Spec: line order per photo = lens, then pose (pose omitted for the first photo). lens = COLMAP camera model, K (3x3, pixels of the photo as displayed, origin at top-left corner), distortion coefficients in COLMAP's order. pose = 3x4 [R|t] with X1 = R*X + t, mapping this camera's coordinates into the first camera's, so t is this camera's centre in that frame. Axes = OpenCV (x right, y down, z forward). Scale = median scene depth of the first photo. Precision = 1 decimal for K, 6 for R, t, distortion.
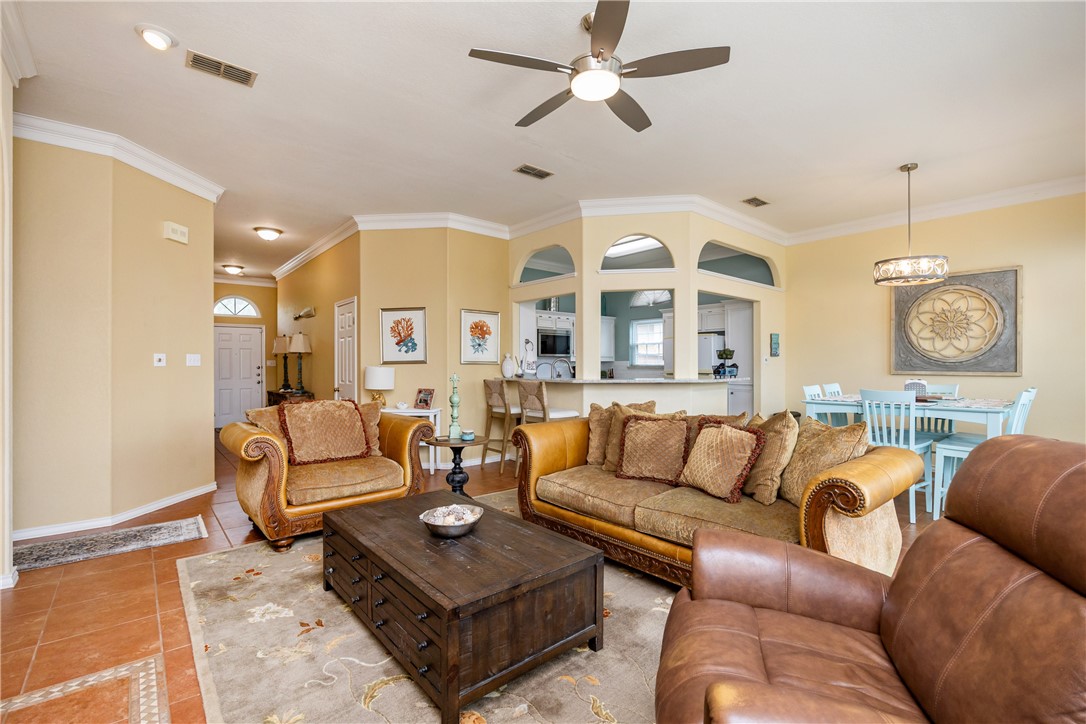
lens RADIAL K [[477.6, 0, 540.2], [0, 477.6, 365.1], [0, 0, 1]] dist [-0.013910, -0.000493]
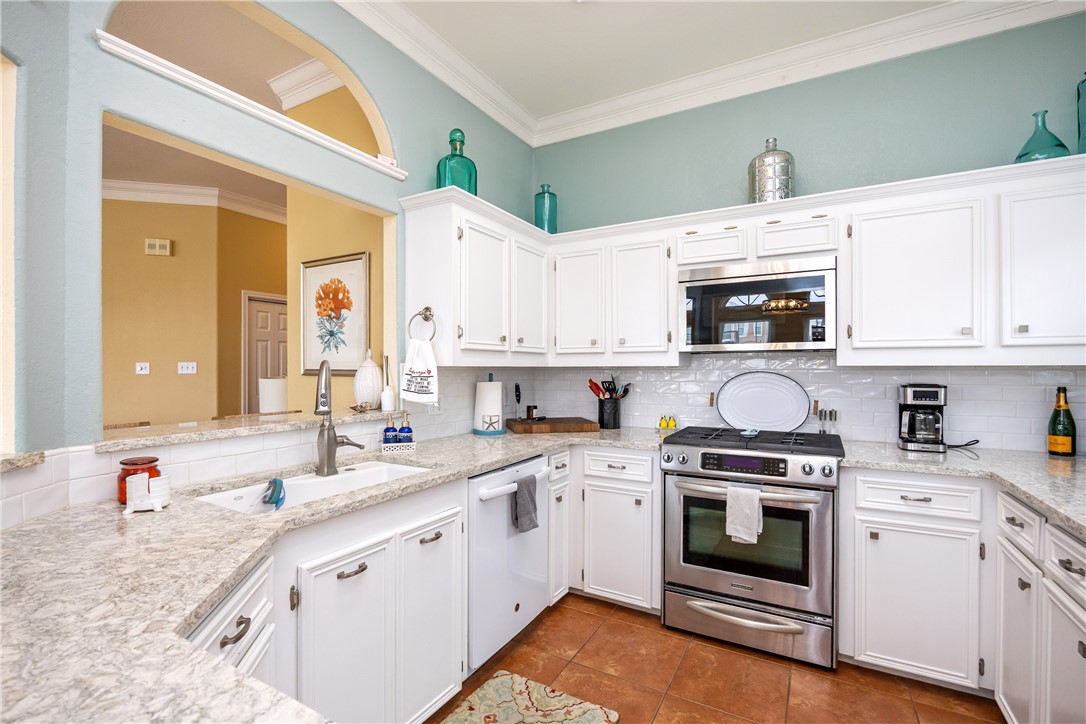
lens RADIAL K [[477.6, 0, 542.6], [0, 477.6, 371.1], [0, 0, 1]] dist [-0.013910, -0.000493]
pose [[0.340533, 0.008856, -0.940191, 0.399824], [-0.000664, 0.999958, 0.009179, -0.011987], [0.940232, -0.002502, 0.340525, 1.126972]]
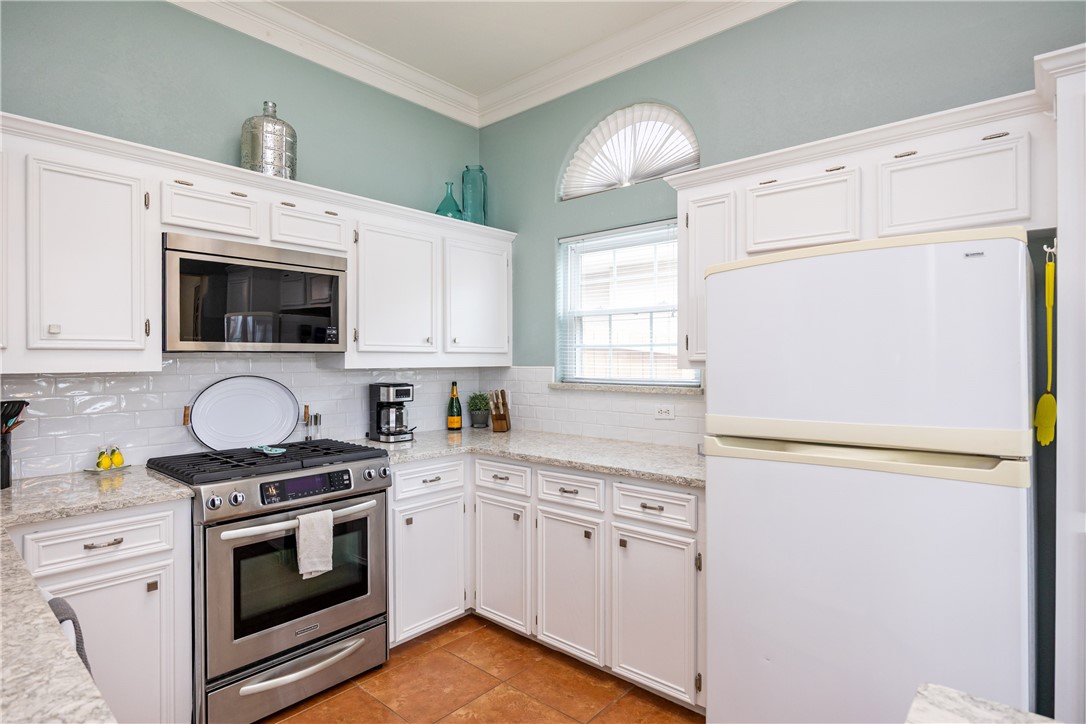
lens RADIAL K [[568.2, 0, 538.3], [0, 568.2, 361.6], [0, 0, 1]] dist [-0.005231, -0.000604]
pose [[0.989819, 0.001134, 0.142330, 0.192666], [-0.001647, 0.999993, 0.003485, -0.021059], [-0.142325, -0.003684, 0.989813, 0.996547]]
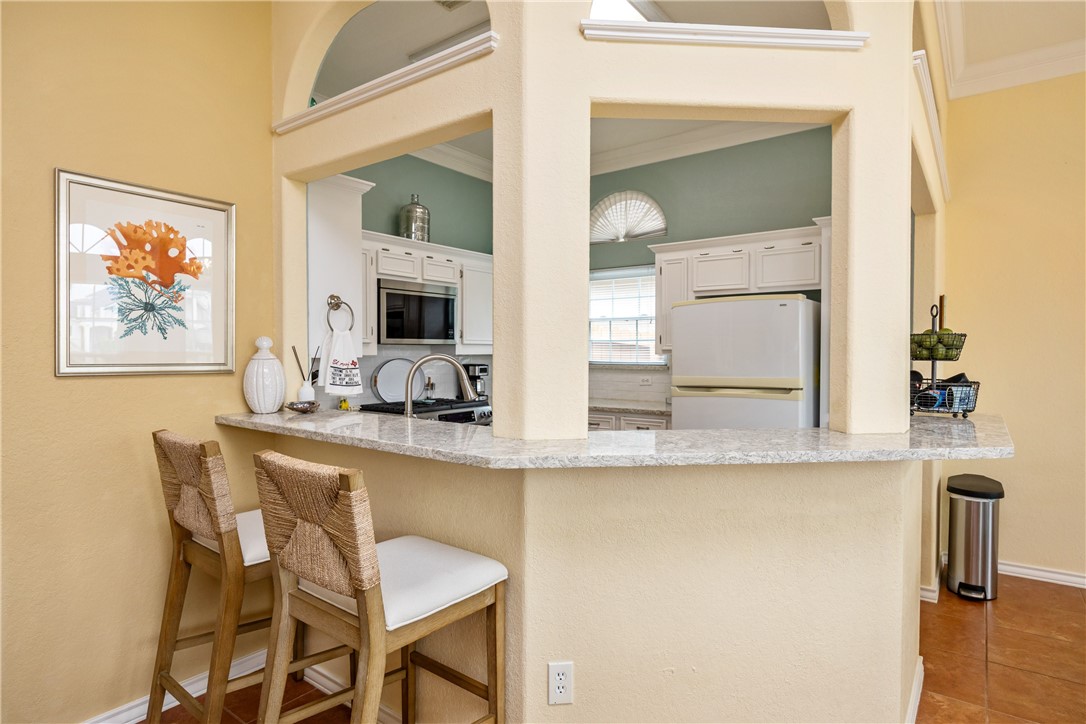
lens RADIAL K [[591.8, 0, 538.4], [0, 591.8, 360.6], [0, 0, 1]] dist [-0.000362, -0.000209]
pose [[0.975666, -0.000592, 0.219260, 0.025420], [-0.002966, 0.999869, 0.015898, -0.018133], [-0.219241, -0.016161, 0.975537, 0.655026]]
